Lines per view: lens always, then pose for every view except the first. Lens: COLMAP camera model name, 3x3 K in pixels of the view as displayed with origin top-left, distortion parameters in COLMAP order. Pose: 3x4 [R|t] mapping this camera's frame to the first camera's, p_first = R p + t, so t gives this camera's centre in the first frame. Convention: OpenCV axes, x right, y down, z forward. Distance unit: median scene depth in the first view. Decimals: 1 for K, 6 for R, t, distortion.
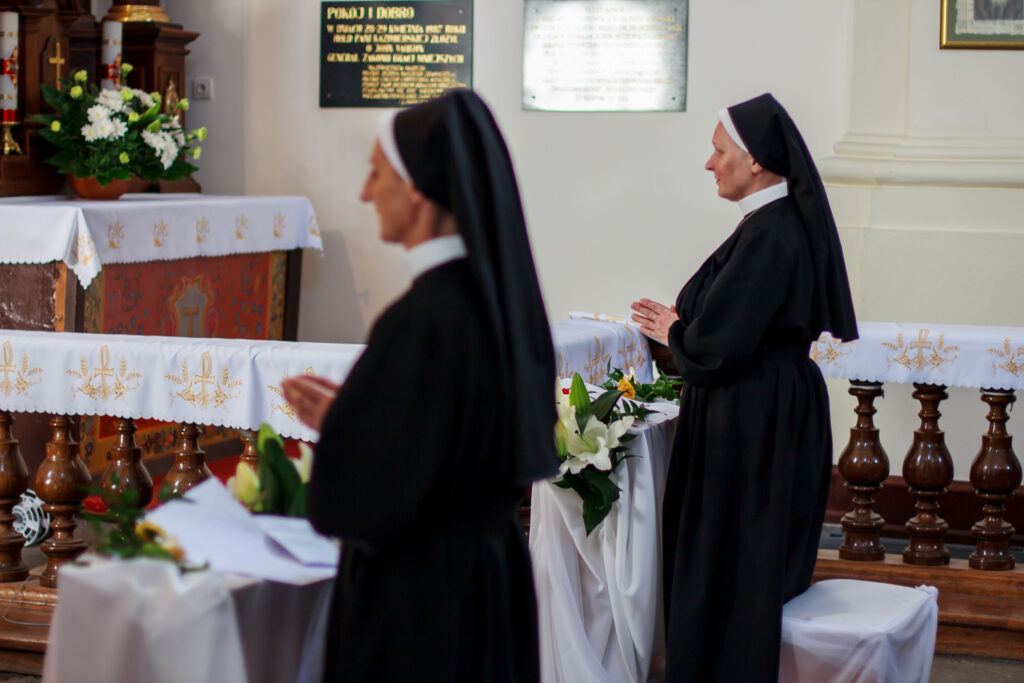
lens RADIAL K [[2427.0, 0, 512.9], [0, 2427.0, 341.2], [0, 0, 1]] dist [-0.137559, 0.000000]
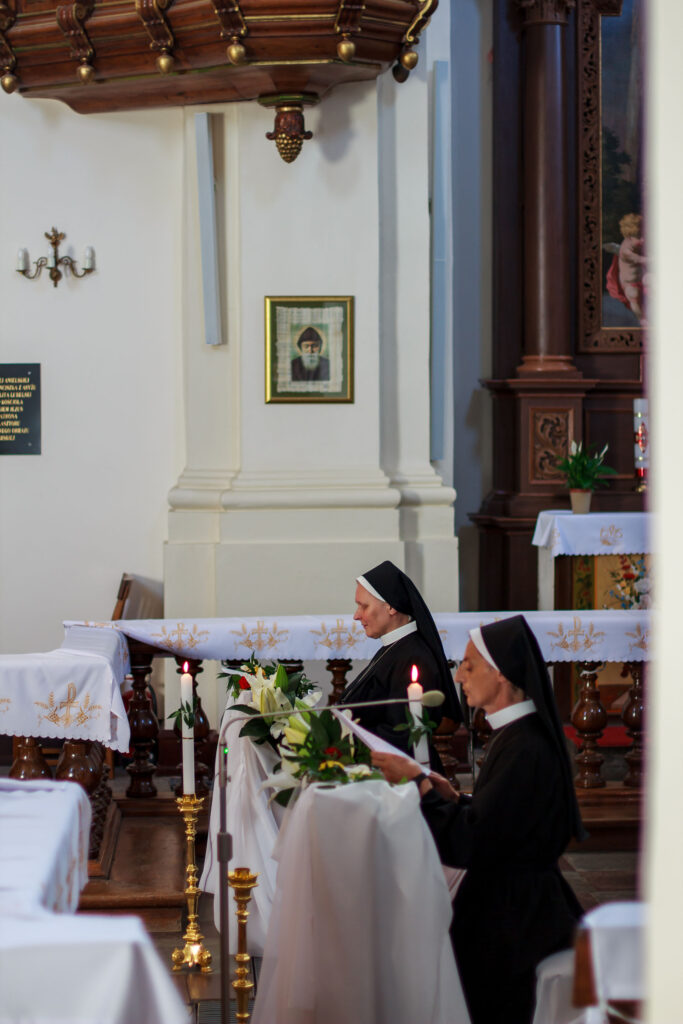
lens RADIAL K [[2427.0, 0, 339.6], [0, 2427.0, 518.2], [0, 0, 1]] dist [-0.137559, 0.000000]
pose [[0.908315, -0.040028, 0.416368, -0.395486], [0.058168, 0.997826, -0.030968, -0.019328], [-0.414223, 0.052348, 0.908669, -0.242369]]
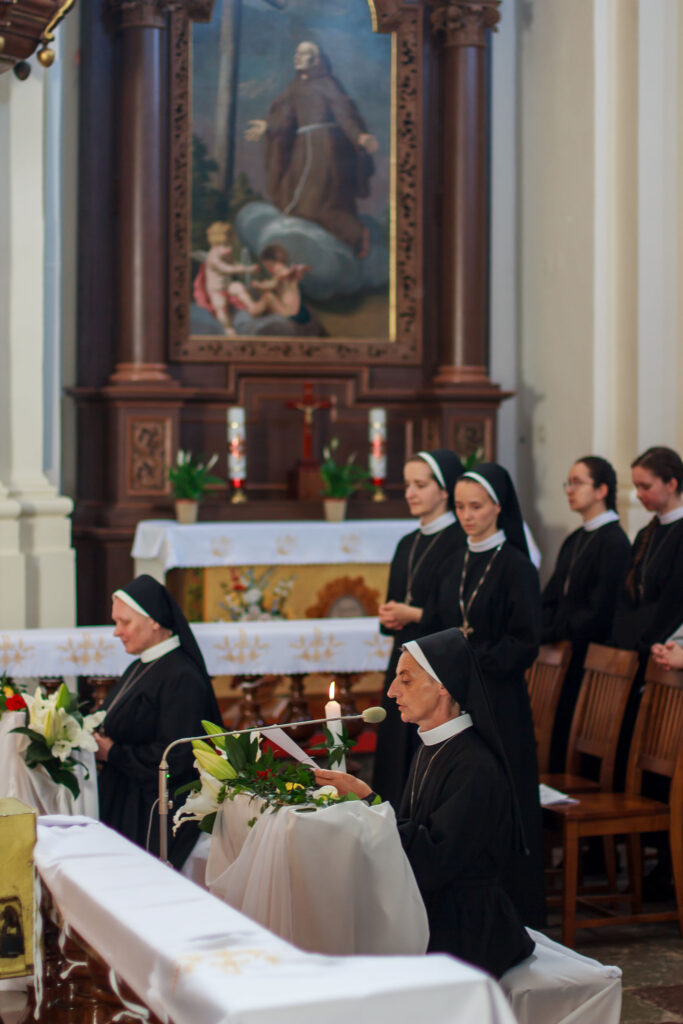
lens RADIAL K [[2427.0, 0, 337.0], [0, 2427.0, 508.2], [0, 0, 1]] dist [-0.137559, 0.000000]
pose [[0.744857, -0.038635, 0.666104, -0.564727], [0.069998, 0.997338, -0.020427, -0.034216], [-0.663542, 0.061841, 0.745579, -0.097547]]
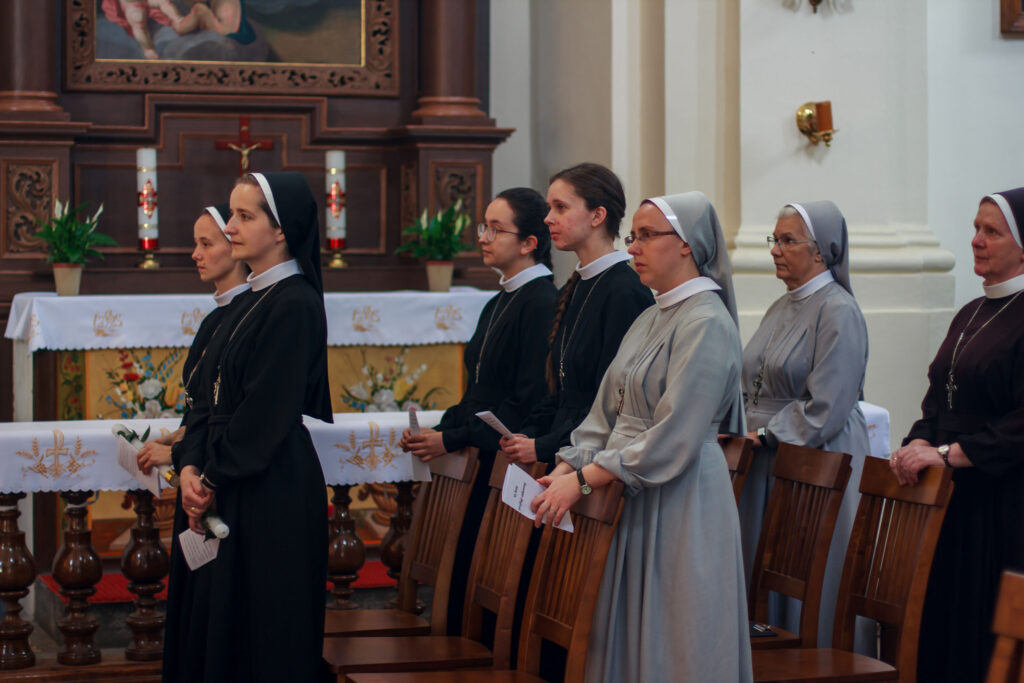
lens RADIAL K [[2427.0, 0, 520.8], [0, 2427.0, 345.9], [0, 0, 1]] dist [-0.137559, 0.000000]
pose [[0.761130, -0.048937, 0.646751, -0.200442], [0.069617, 0.997553, -0.006448, -0.013448], [-0.644853, 0.049933, 0.762674, 0.068958]]
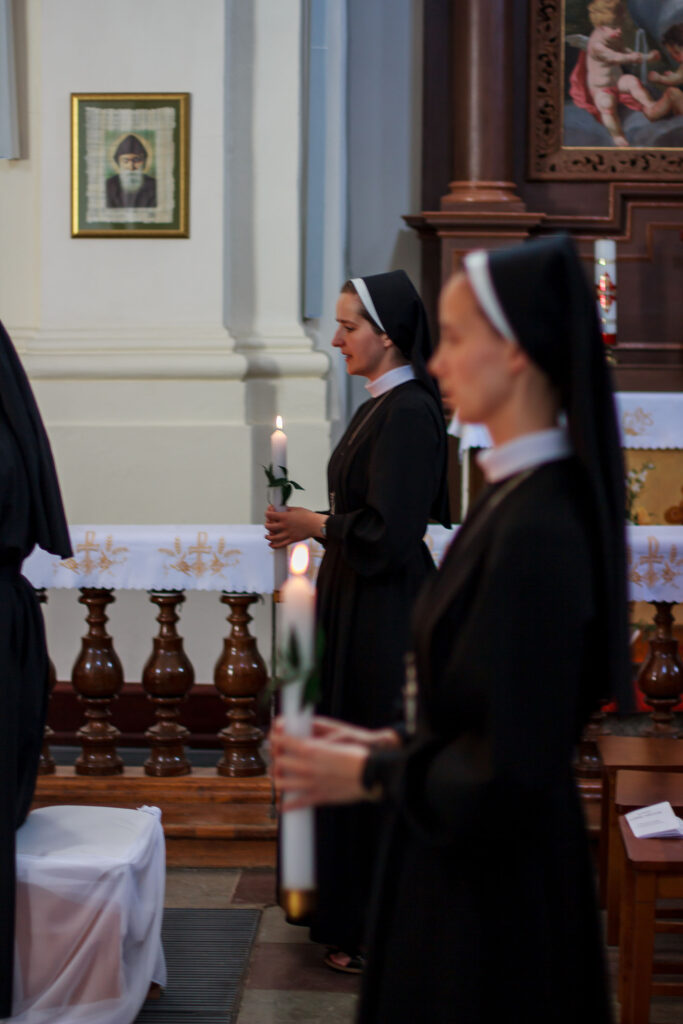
lens RADIAL K [[2427.0, 0, 358.7], [0, 2427.0, 485.1], [0, 0, 1]] dist [-0.137559, 0.000000]
pose [[0.941487, -0.037364, 0.334971, -0.051526], [0.042337, 0.999075, -0.007554, -0.011505], [-0.334379, 0.021294, 0.942198, 0.055817]]
